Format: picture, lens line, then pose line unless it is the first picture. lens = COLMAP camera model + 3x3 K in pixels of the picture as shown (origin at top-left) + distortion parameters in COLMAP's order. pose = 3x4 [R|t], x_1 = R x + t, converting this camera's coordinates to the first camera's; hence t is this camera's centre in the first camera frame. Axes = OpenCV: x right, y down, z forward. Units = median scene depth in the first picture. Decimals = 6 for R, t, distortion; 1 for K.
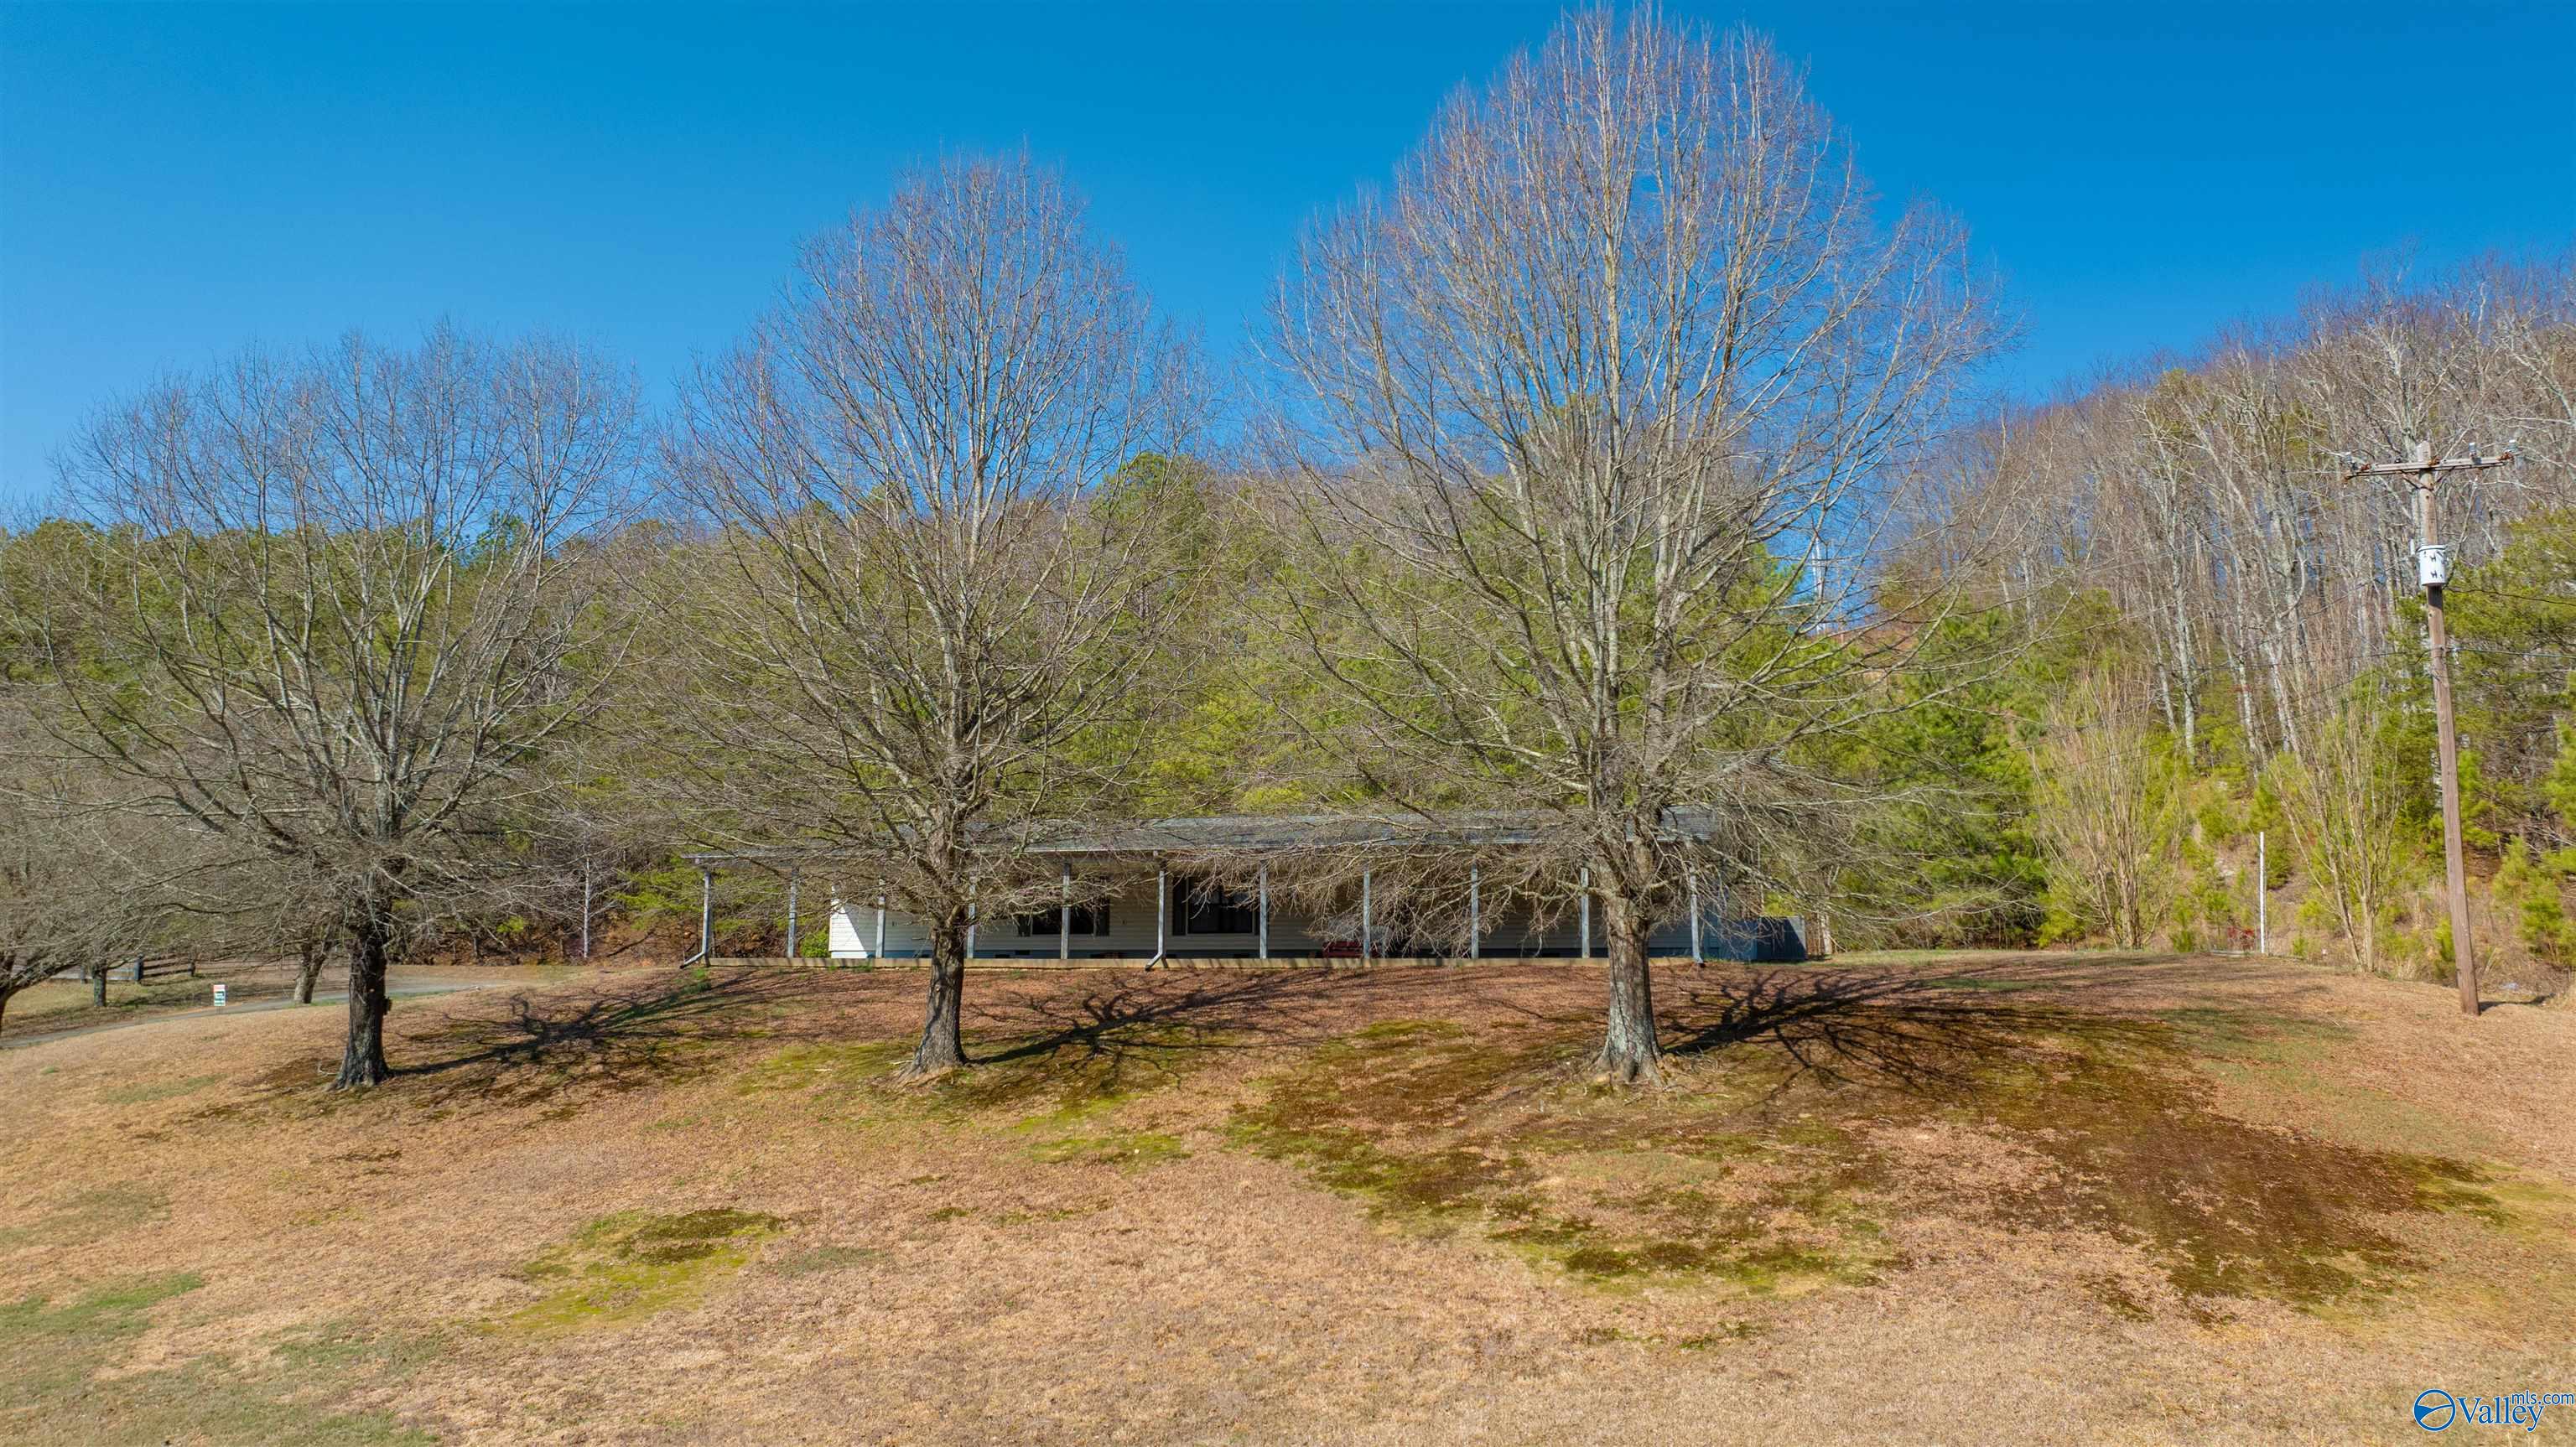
lens RADIAL K [[1832.3, 0, 1288.0], [0, 1832.3, 723.5], [0, 0, 1]] dist [-0.005577, -0.004434]
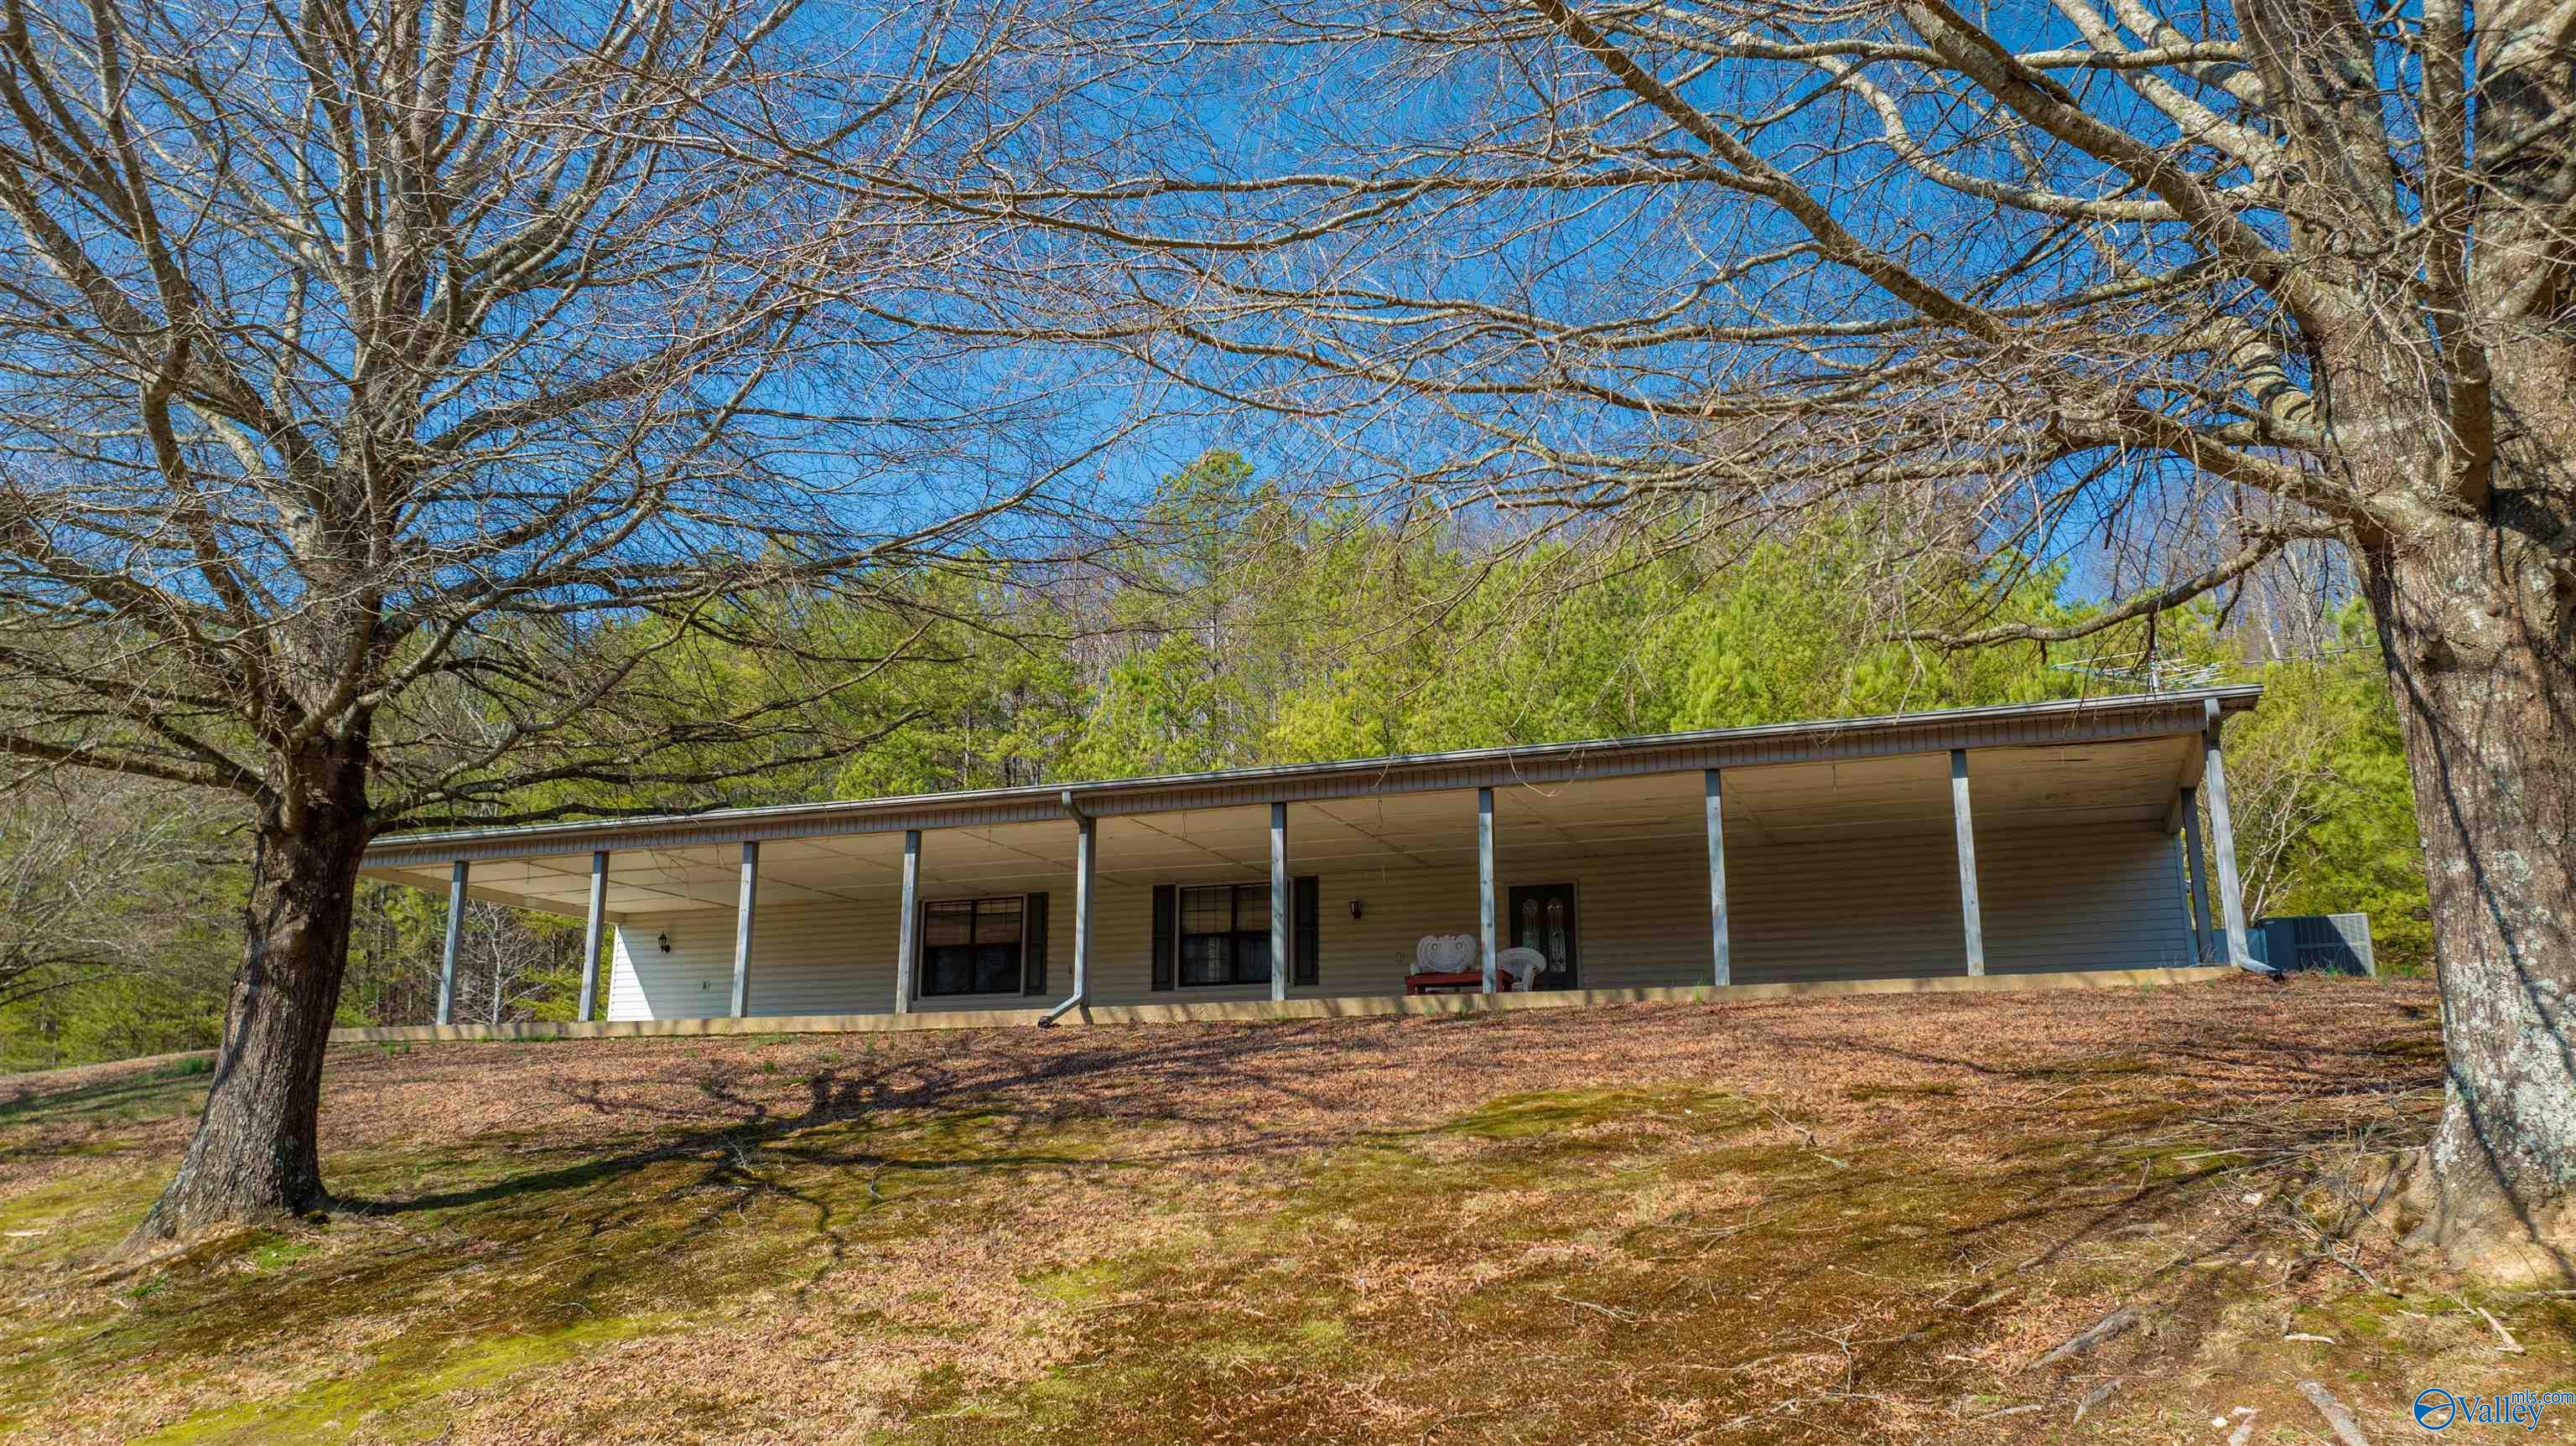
lens RADIAL K [[1832.2, 0, 1288.0], [0, 1832.2, 723.0], [0, 0, 1]] dist [-0.005577, -0.004434]
pose [[0.997352, -0.018226, -0.070399, 0.035304], [0.012353, 0.996474, -0.082984, 0.127342], [0.071664, 0.081894, 0.994061, 0.674853]]
